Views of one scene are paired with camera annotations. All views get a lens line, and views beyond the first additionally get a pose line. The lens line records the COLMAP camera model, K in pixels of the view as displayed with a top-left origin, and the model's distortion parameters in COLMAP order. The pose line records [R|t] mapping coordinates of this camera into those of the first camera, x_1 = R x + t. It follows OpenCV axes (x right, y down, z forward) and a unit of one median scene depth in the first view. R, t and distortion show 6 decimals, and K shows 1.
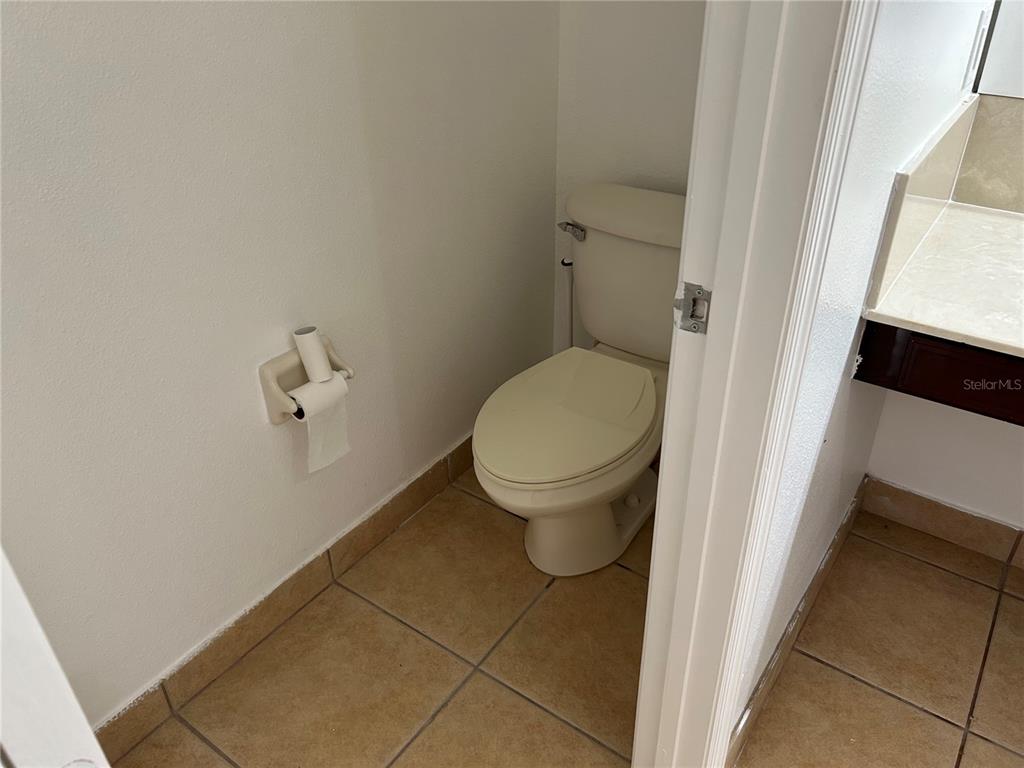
lens RADIAL K [[780.8, 0, 511.5], [0, 780.8, 378.6], [0, 0, 1]] dist [0.031337, -0.042177]
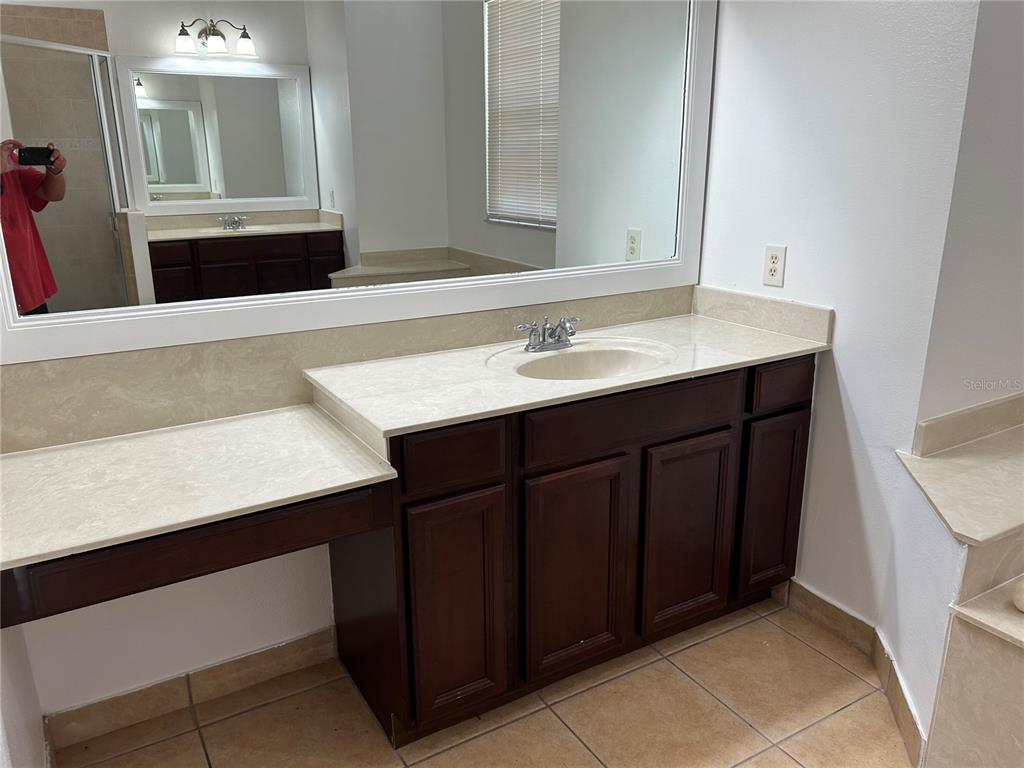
lens RADIAL K [[780.8, 0, 513.2], [0, 780.8, 382.2], [0, 0, 1]] dist [0.031337, -0.042177]
pose [[0.397873, -0.234435, 0.886982, -0.120380], [0.482867, 0.875568, 0.014819, 0.024232], [-0.780088, 0.422398, 0.461566, -0.144897]]
